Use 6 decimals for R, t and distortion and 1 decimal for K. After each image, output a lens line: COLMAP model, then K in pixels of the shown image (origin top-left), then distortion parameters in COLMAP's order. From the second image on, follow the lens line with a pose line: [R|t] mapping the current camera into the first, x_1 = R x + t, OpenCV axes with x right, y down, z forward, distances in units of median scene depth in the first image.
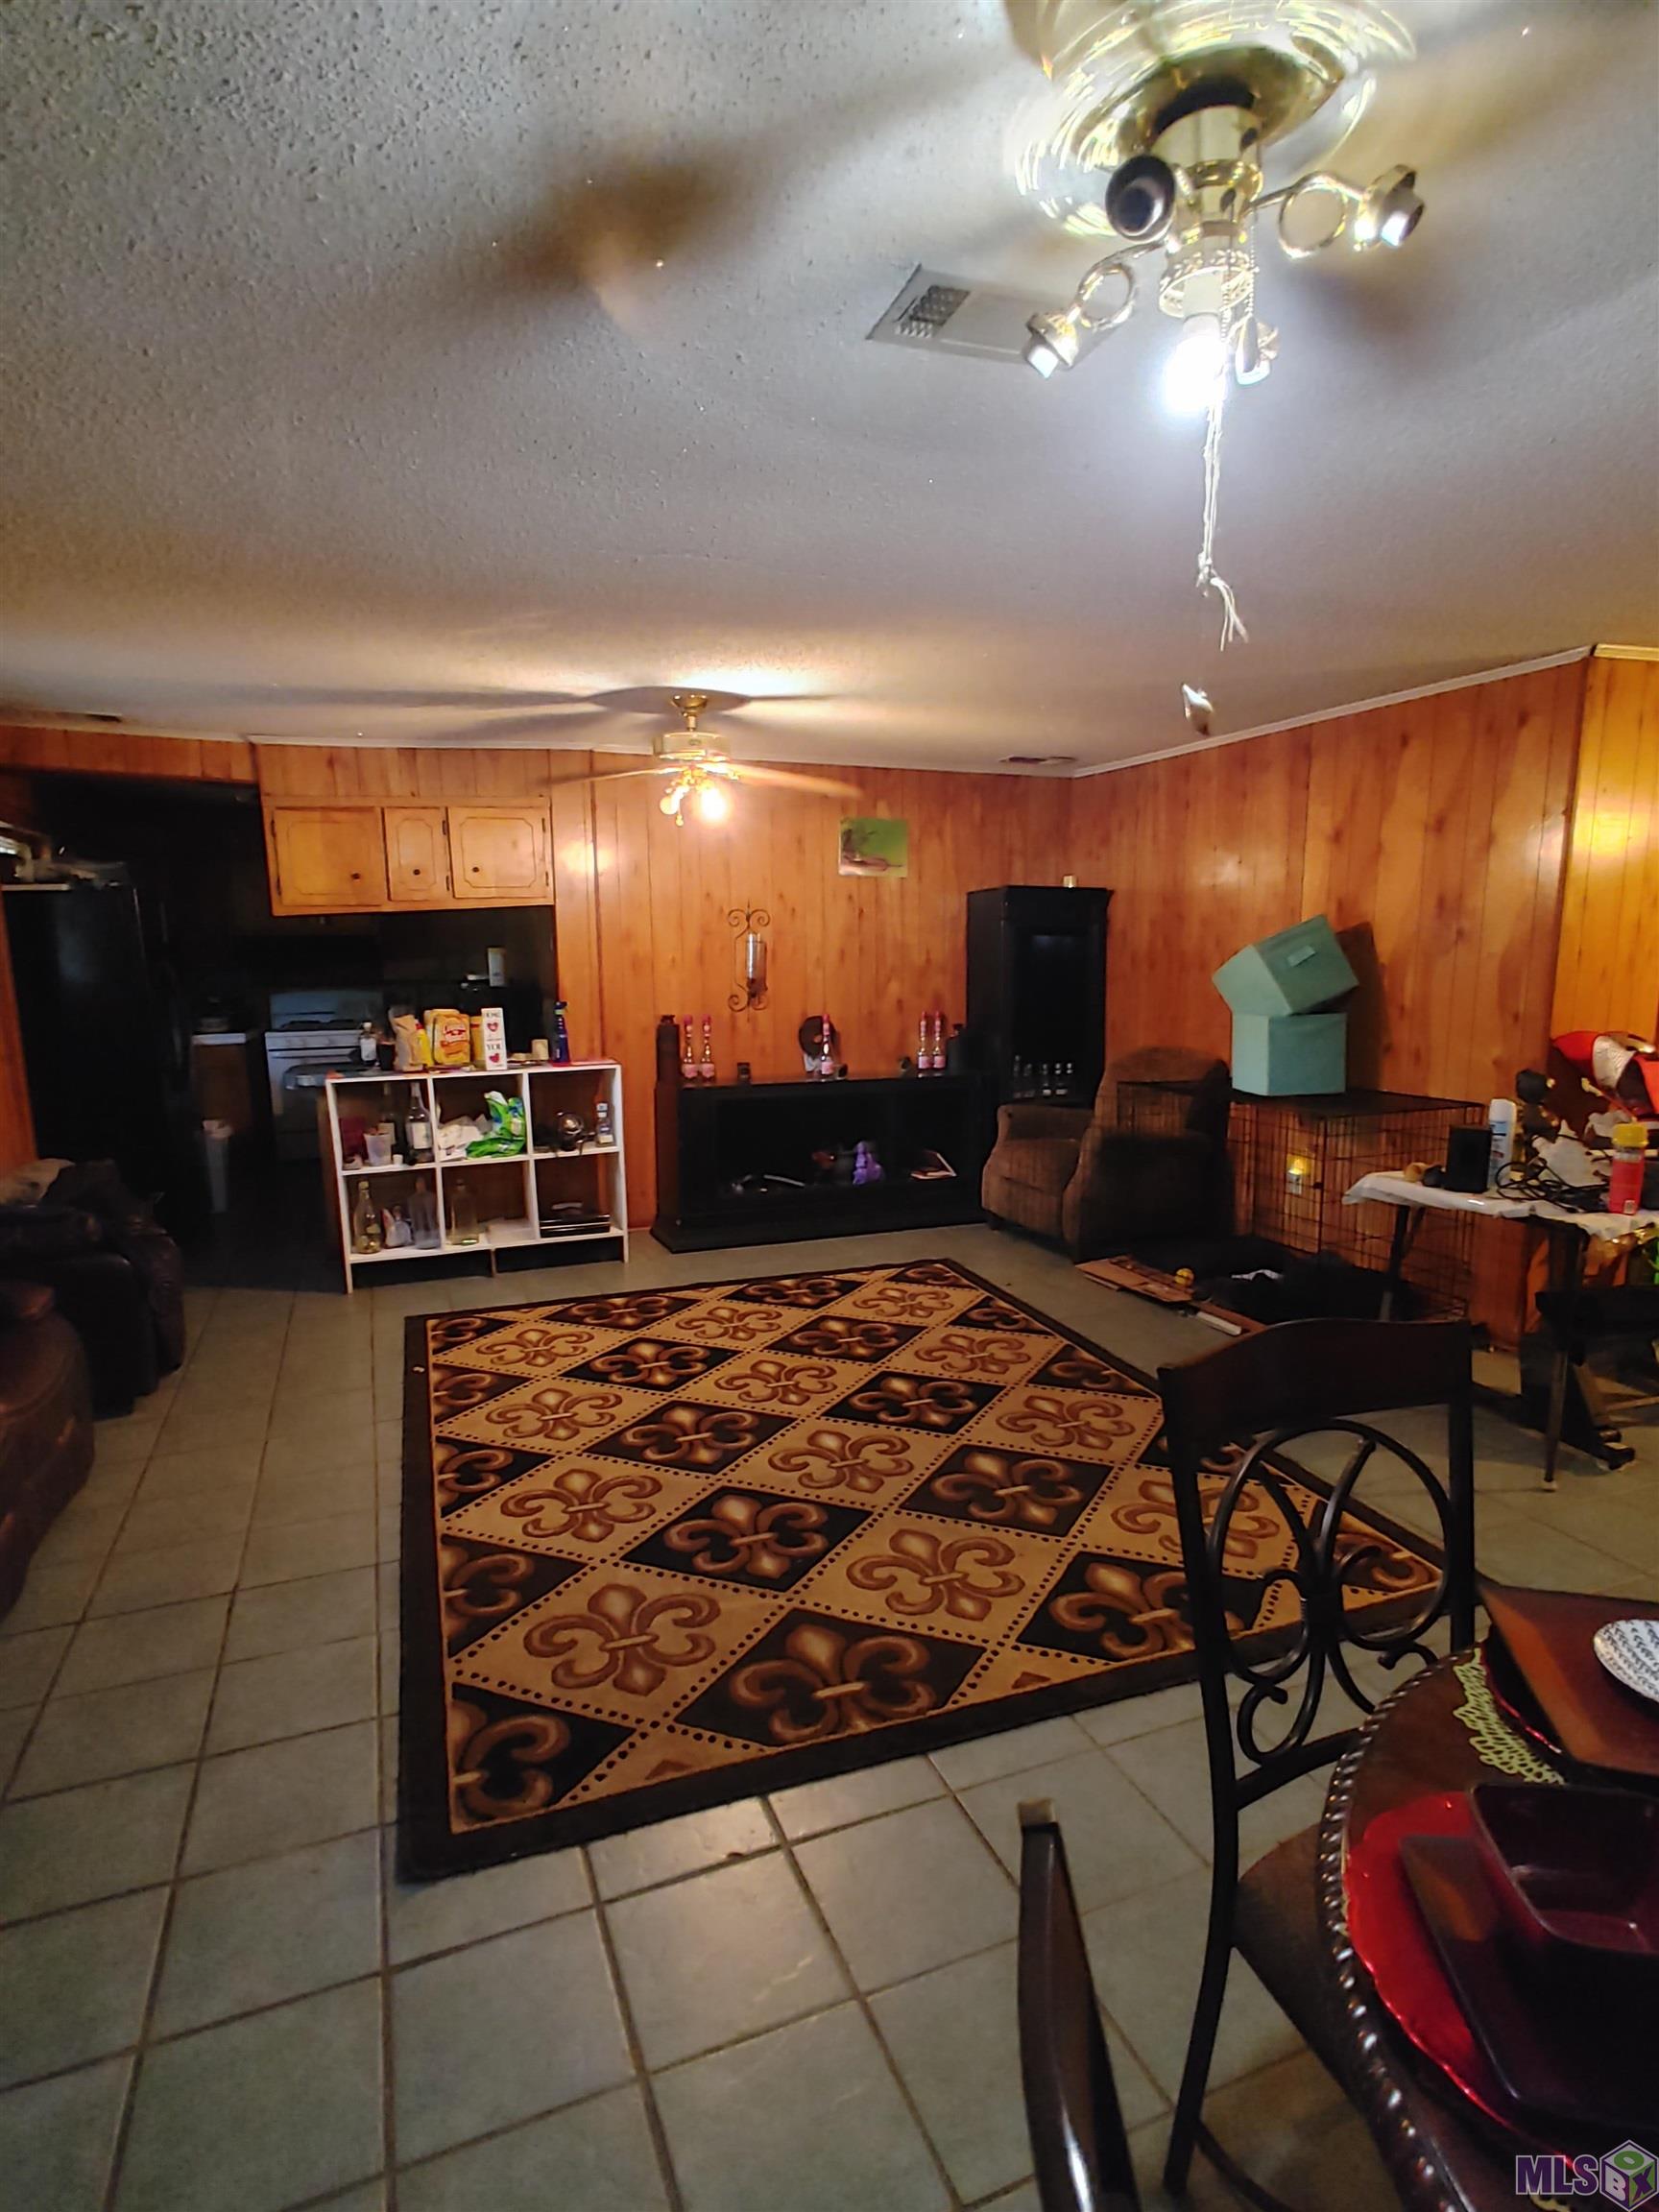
lens RADIAL K [[1148.1, 0, 833.3], [0, 1148.1, 1090.2], [0, 0, 1]] dist [-0.003111, -0.000261]
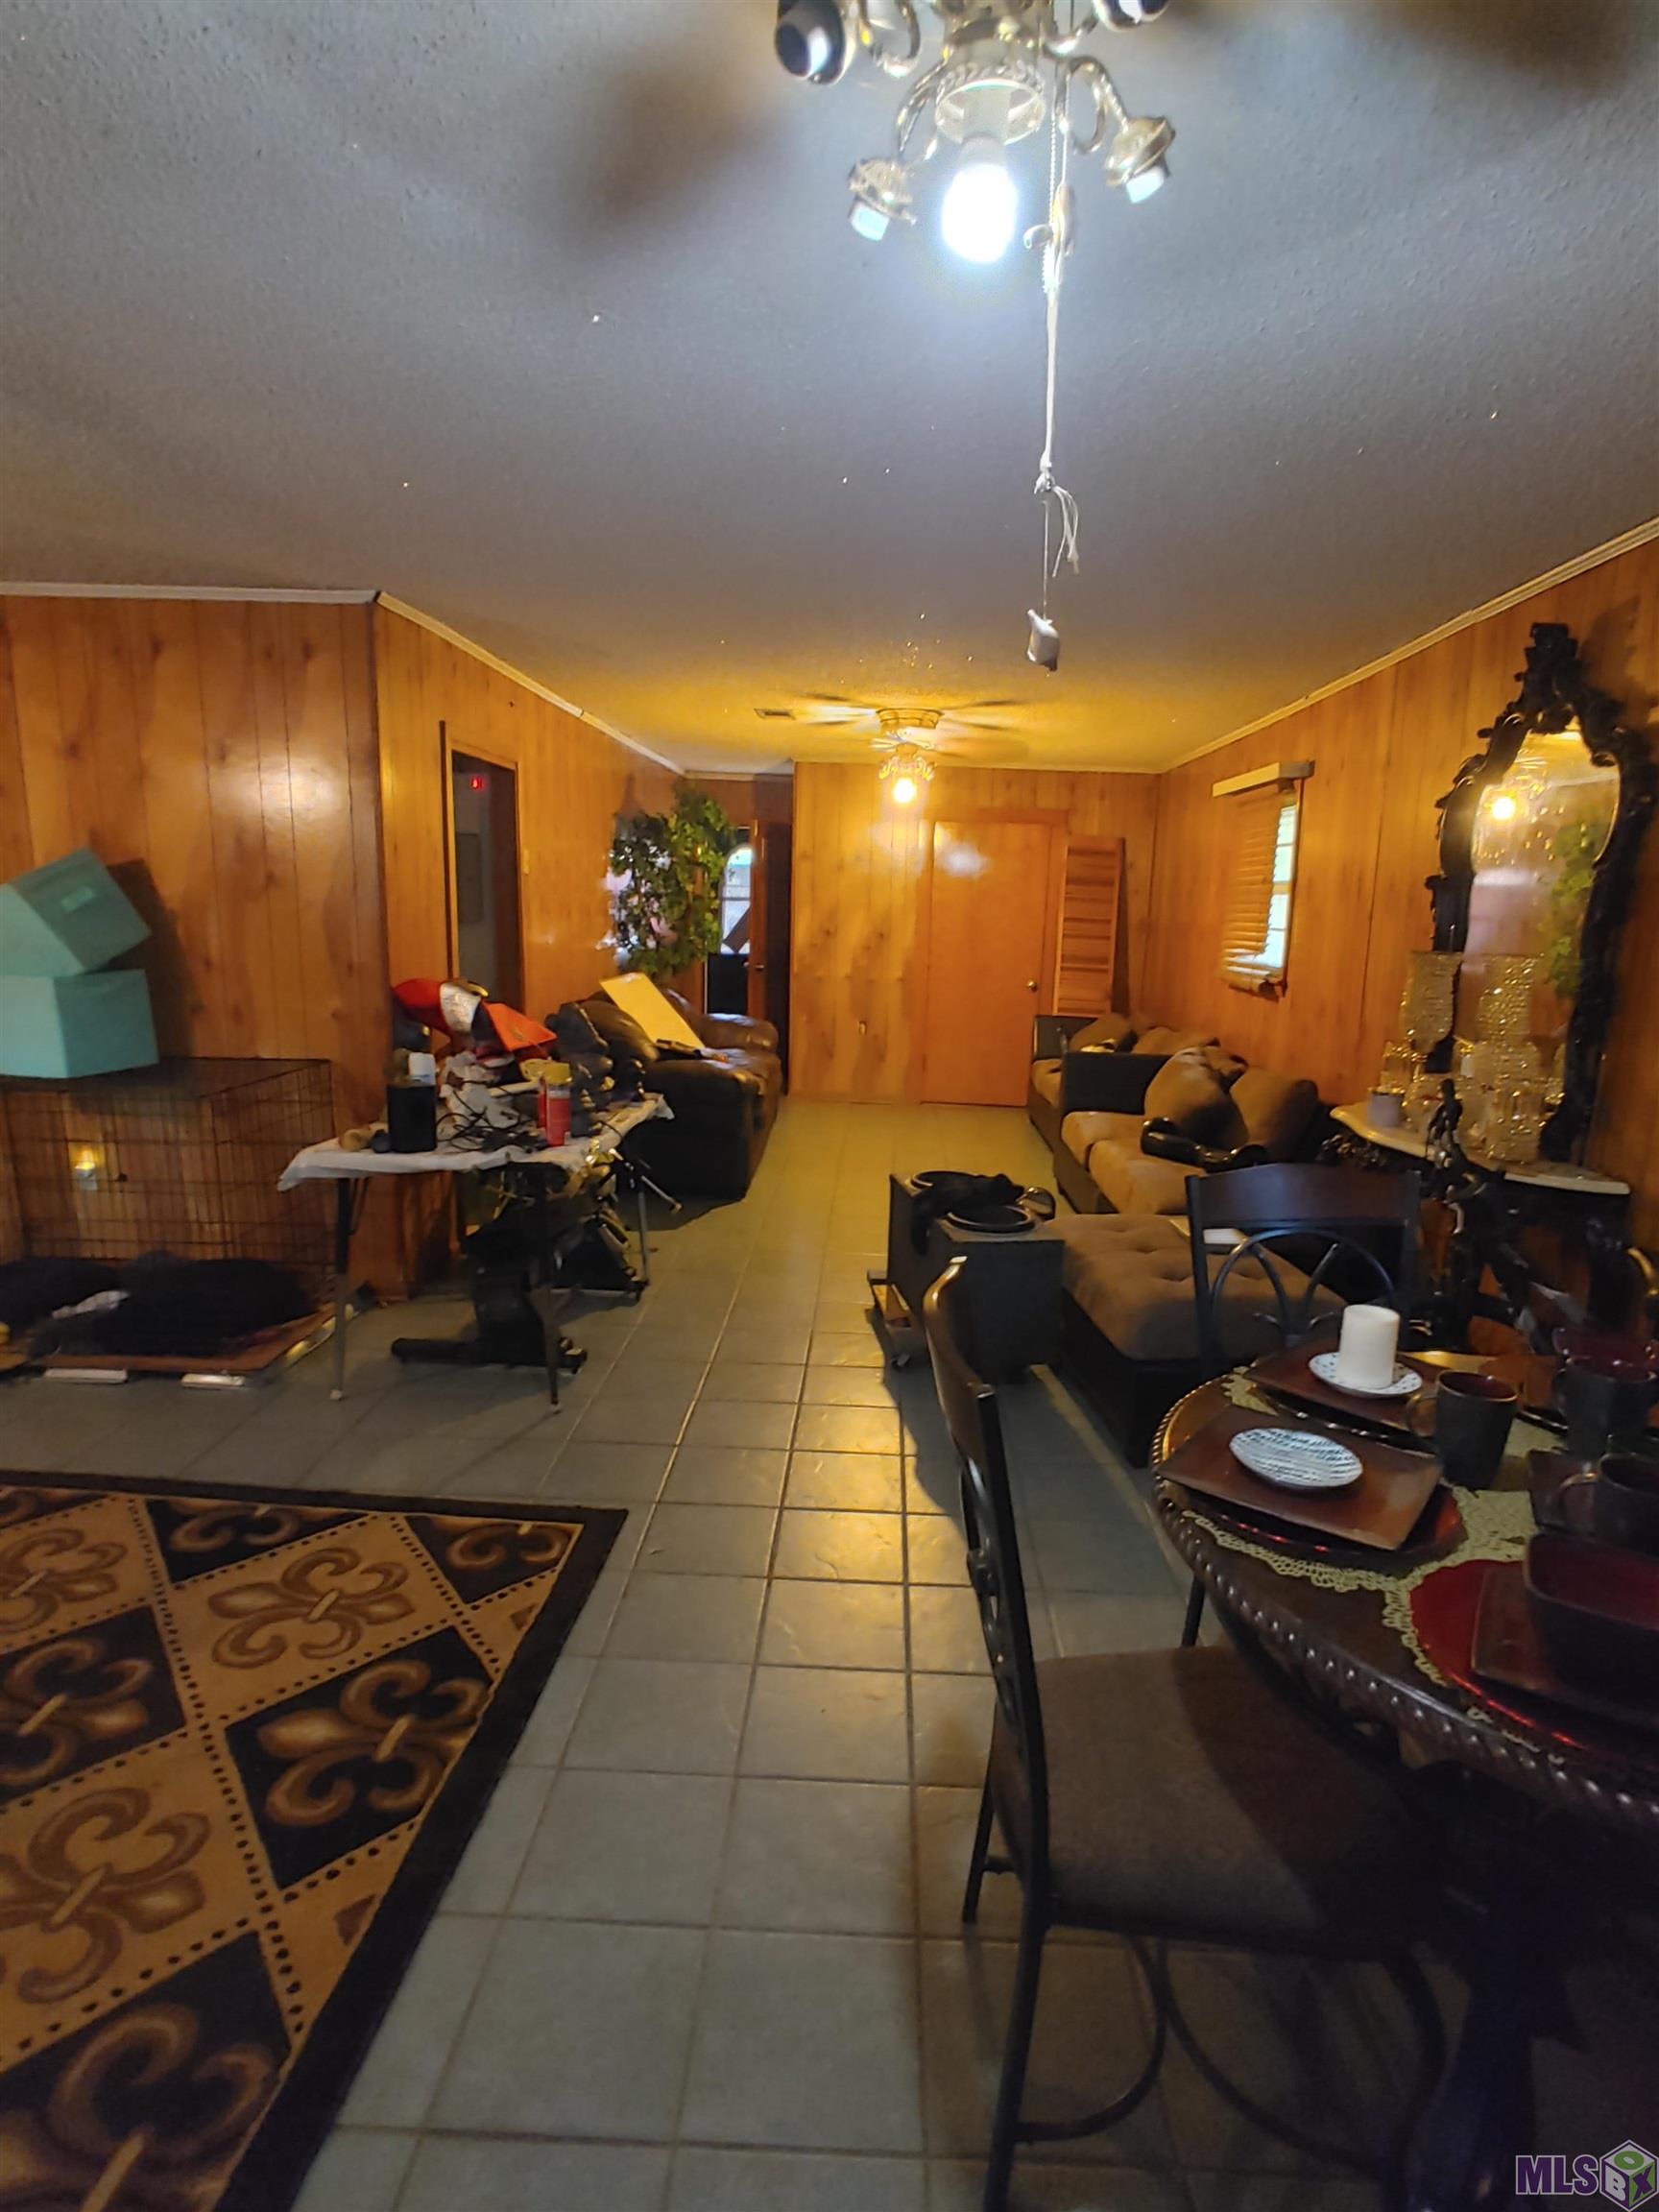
lens RADIAL K [[1188.6, 0, 829.5], [0, 1188.6, 1106.0], [0, 0, 1]] dist [0.005038, 0.002602]
pose [[0.413566, -0.139501, 0.899724, -0.228743], [0.086226, 0.989752, 0.113825, -0.037945], [-0.906382, 0.030506, 0.421356, 0.292254]]
